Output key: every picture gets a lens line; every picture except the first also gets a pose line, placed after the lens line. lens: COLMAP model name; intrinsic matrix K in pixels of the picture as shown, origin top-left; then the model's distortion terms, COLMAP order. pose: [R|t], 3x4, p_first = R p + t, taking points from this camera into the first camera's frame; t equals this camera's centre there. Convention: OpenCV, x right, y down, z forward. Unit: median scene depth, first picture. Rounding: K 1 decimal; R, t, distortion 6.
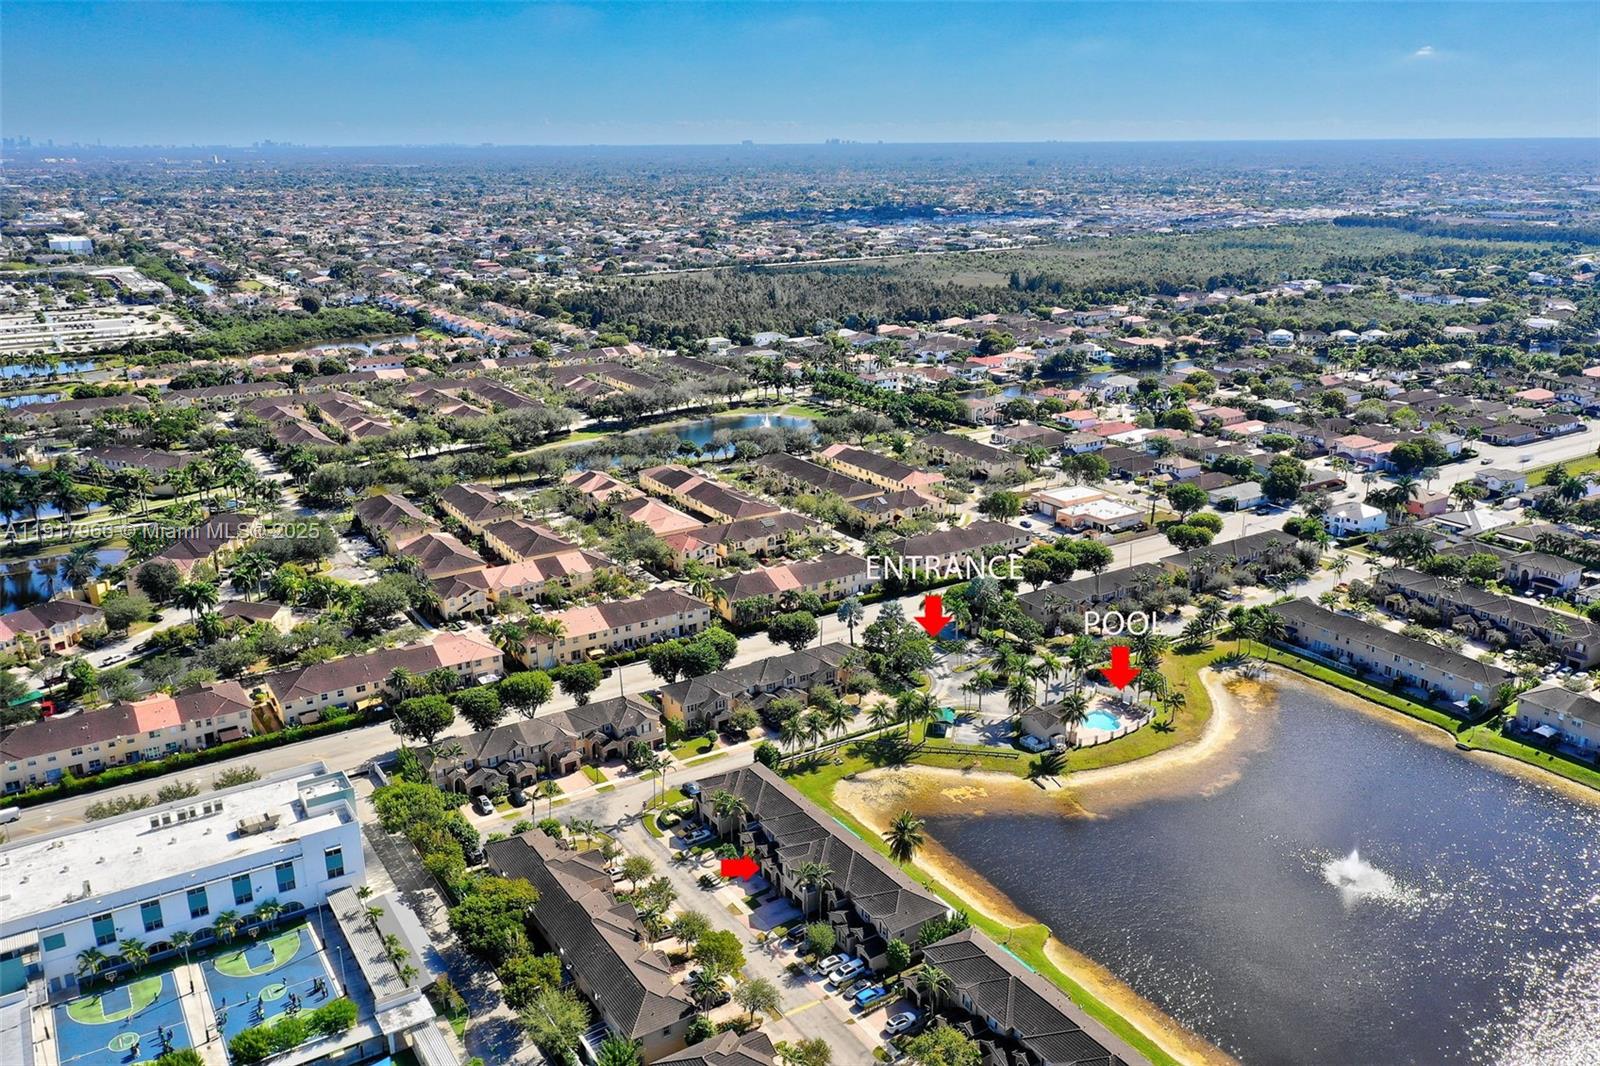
lens RADIAL K [[1253.2, 0, 800.0], [0, 1253.2, 533.0], [0, 0, 1]] dist [-0.003354, 0.005267]
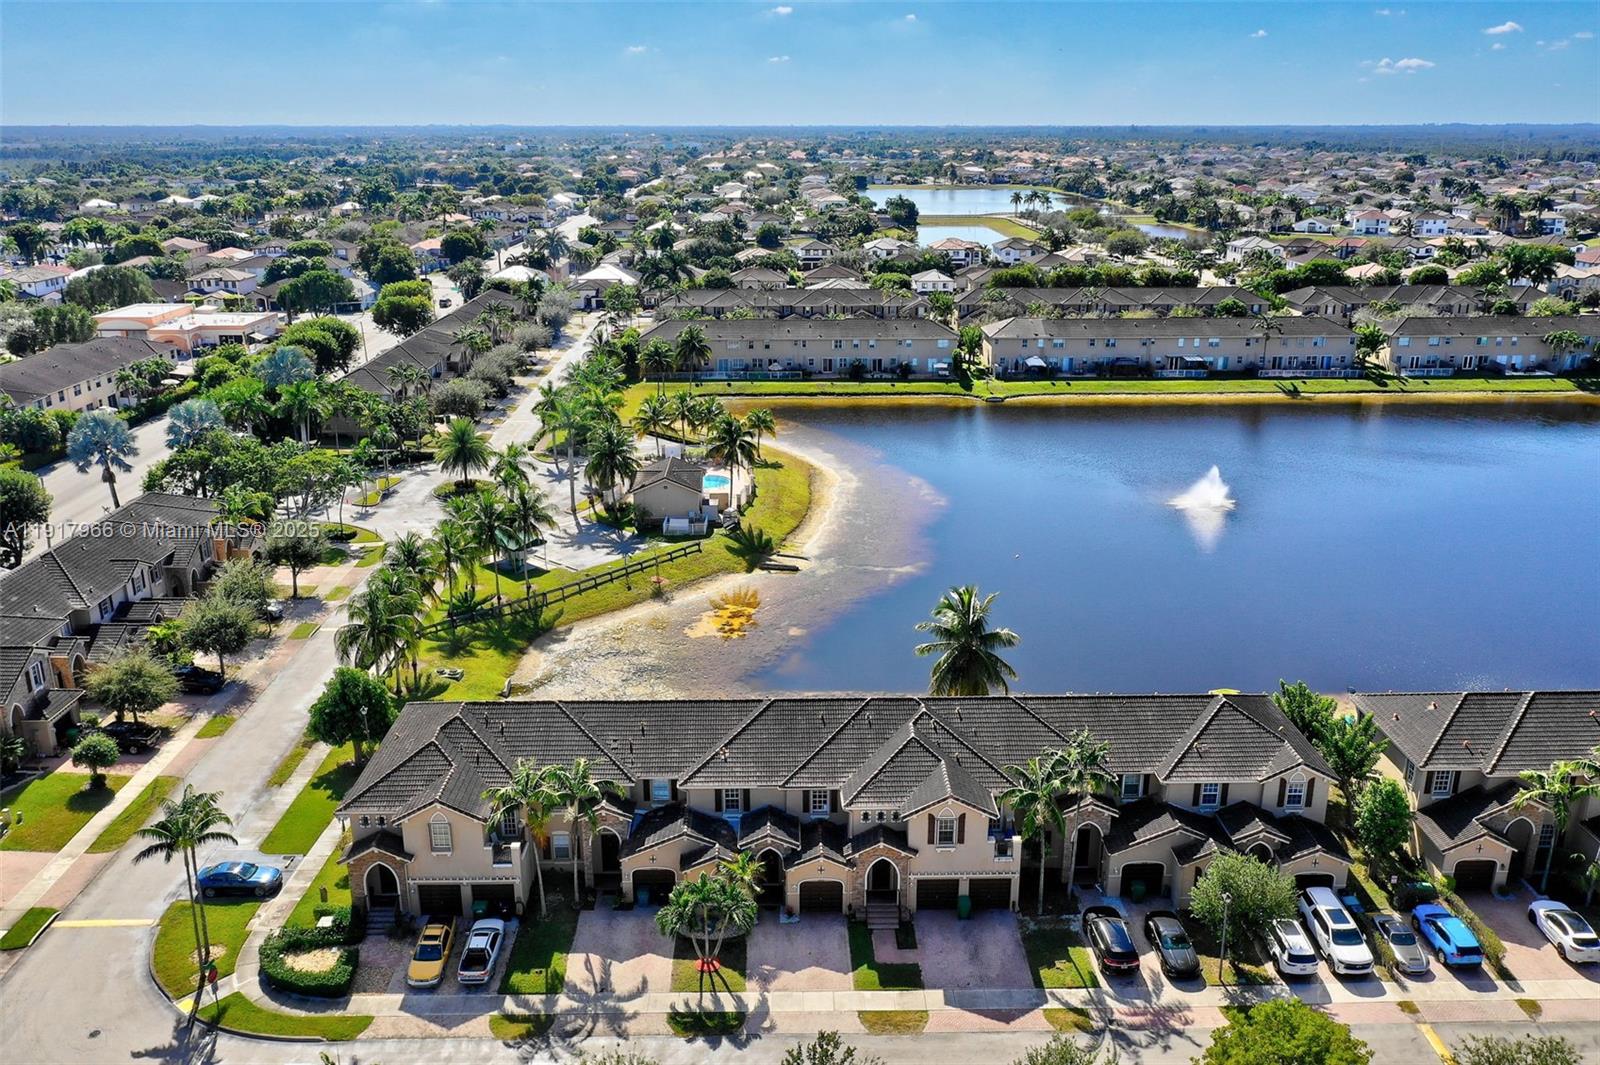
lens RADIAL K [[1253.2, 0, 800.0], [0, 1253.2, 532.5], [0, 0, 1]] dist [-0.003354, 0.005267]
pose [[0.519963, -0.254949, 0.815254, -0.139472], [0.251548, 0.957798, 0.139091, 0.066339], [-0.816310, 0.132754, 0.562151, 0.403441]]
